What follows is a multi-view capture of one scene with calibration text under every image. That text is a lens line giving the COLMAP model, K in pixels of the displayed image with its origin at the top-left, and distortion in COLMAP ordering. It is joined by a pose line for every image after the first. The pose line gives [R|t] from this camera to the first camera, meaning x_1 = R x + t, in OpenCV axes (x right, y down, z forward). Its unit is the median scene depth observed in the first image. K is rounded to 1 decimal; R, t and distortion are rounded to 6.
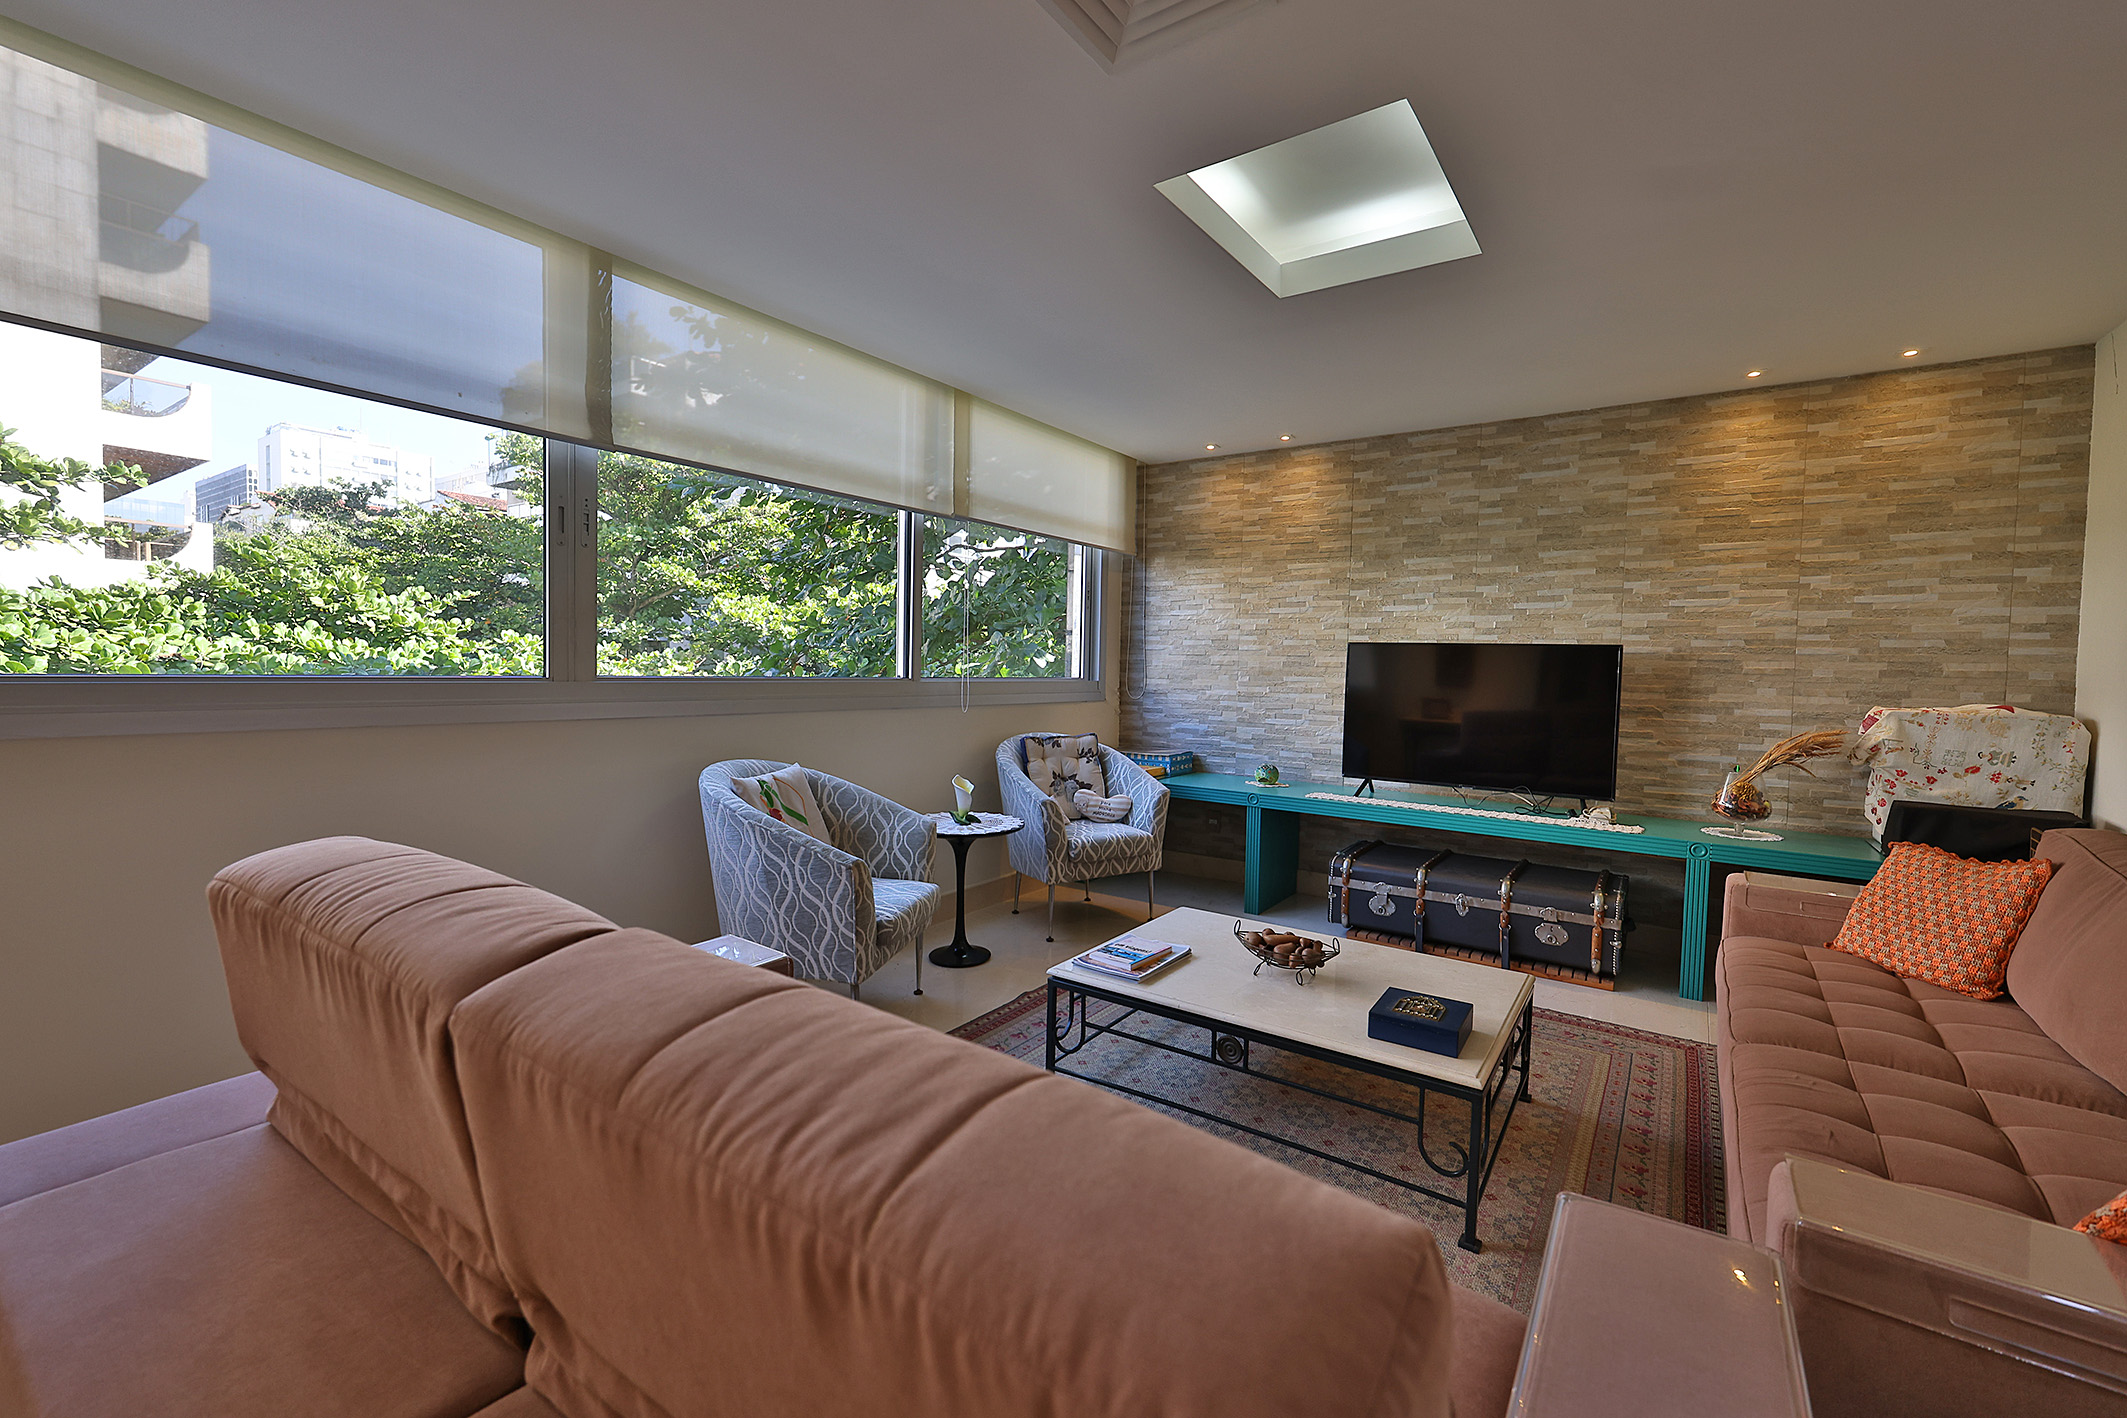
lens RADIAL K [[896.9, 0, 1061.7], [0, 896.9, 703.3], [0, 0, 1]] dist [0.001646, -0.000158]
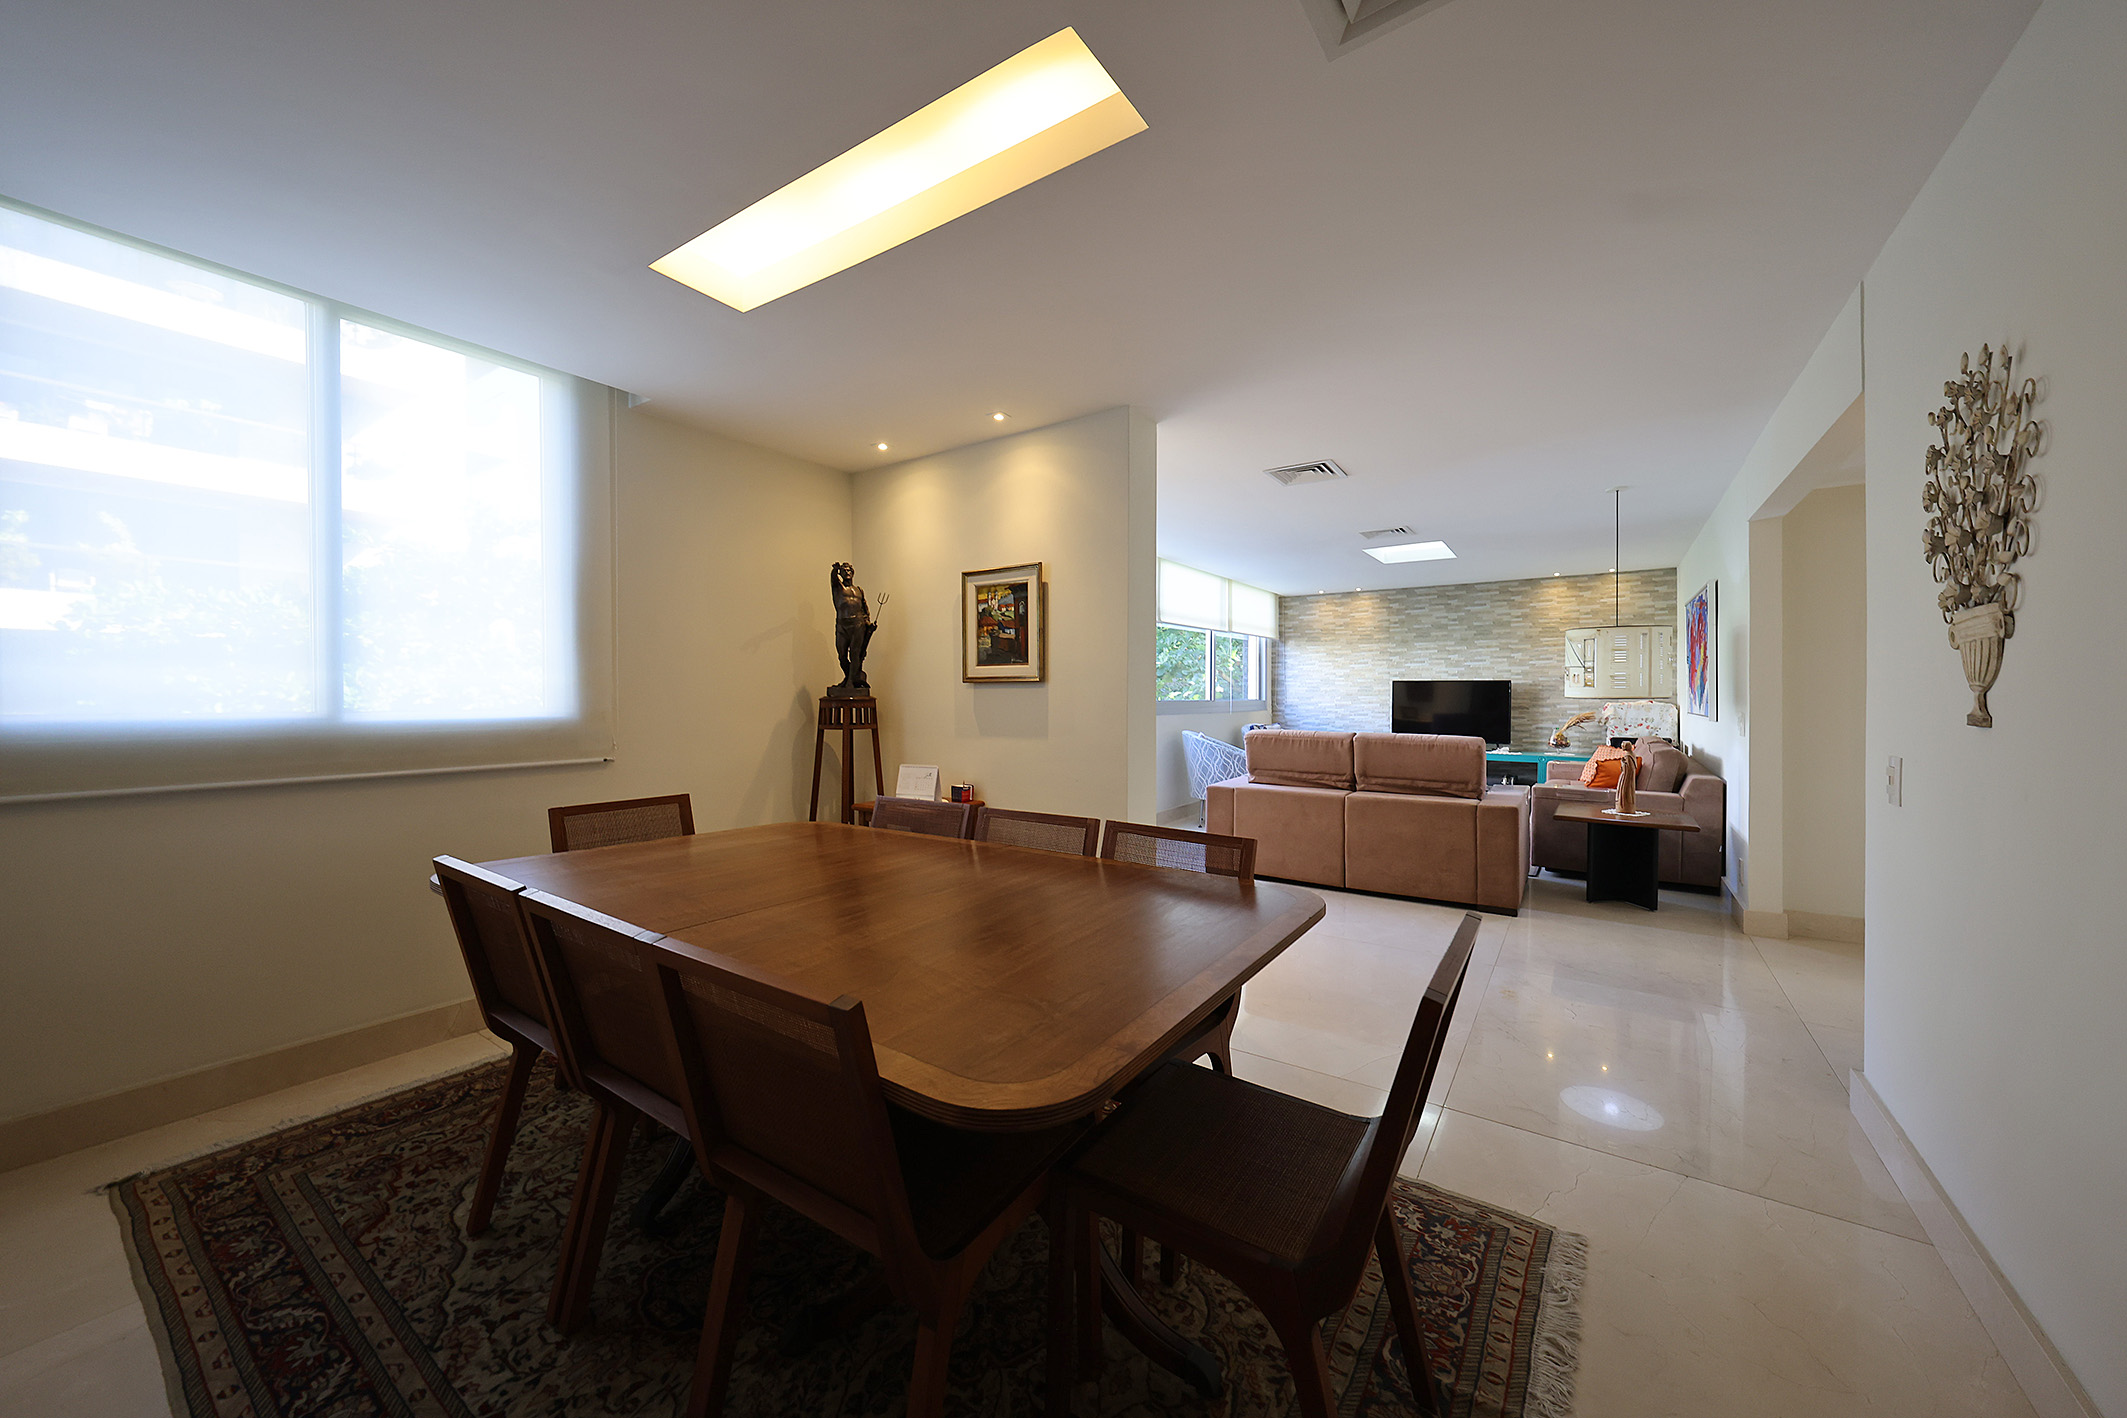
lens RADIAL K [[774.2, 0, 1057.3], [0, 774.2, 702.3], [0, 0, 1]] dist [0.000879, 0.000036]
pose [[0.999732, -0.021449, 0.008752, -0.605353], [0.021705, 0.999307, -0.030250, 0.030875], [-0.008097, 0.030431, 0.999504, -1.053135]]
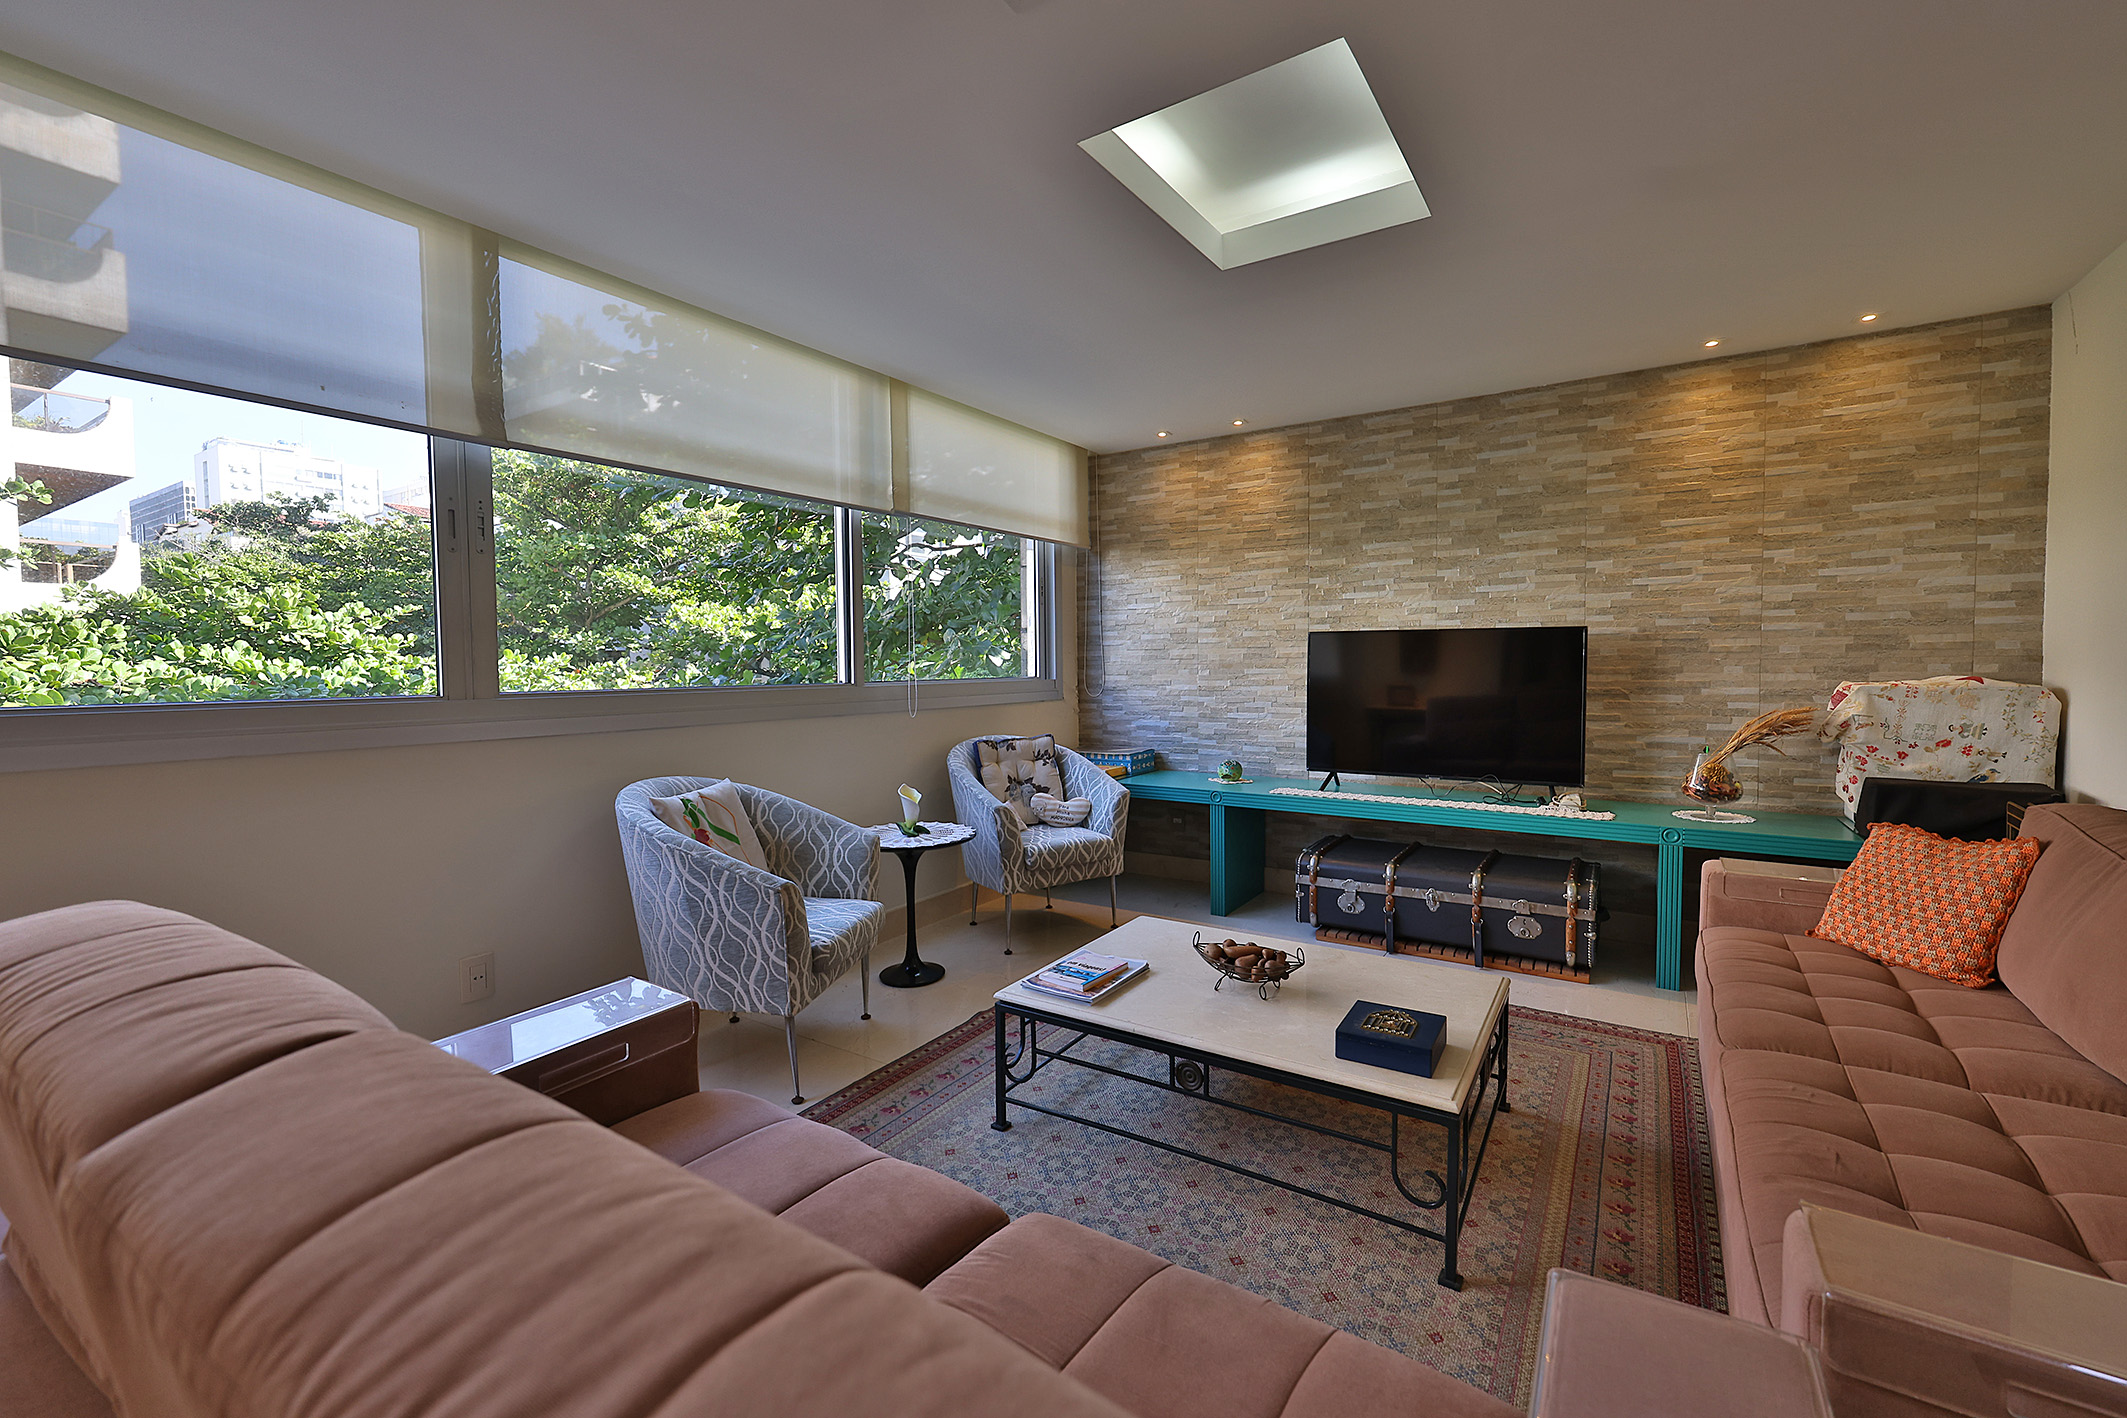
lens RADIAL K [[897.1, 0, 1060.9], [0, 897.1, 701.7], [0, 0, 1]] dist [0.002336, -0.000753]
pose [[0.998997, -0.032125, 0.031181, 0.021408], [0.032080, 0.999483, 0.001961, -0.003239], [-0.031228, -0.000959, 0.999512, 0.043201]]
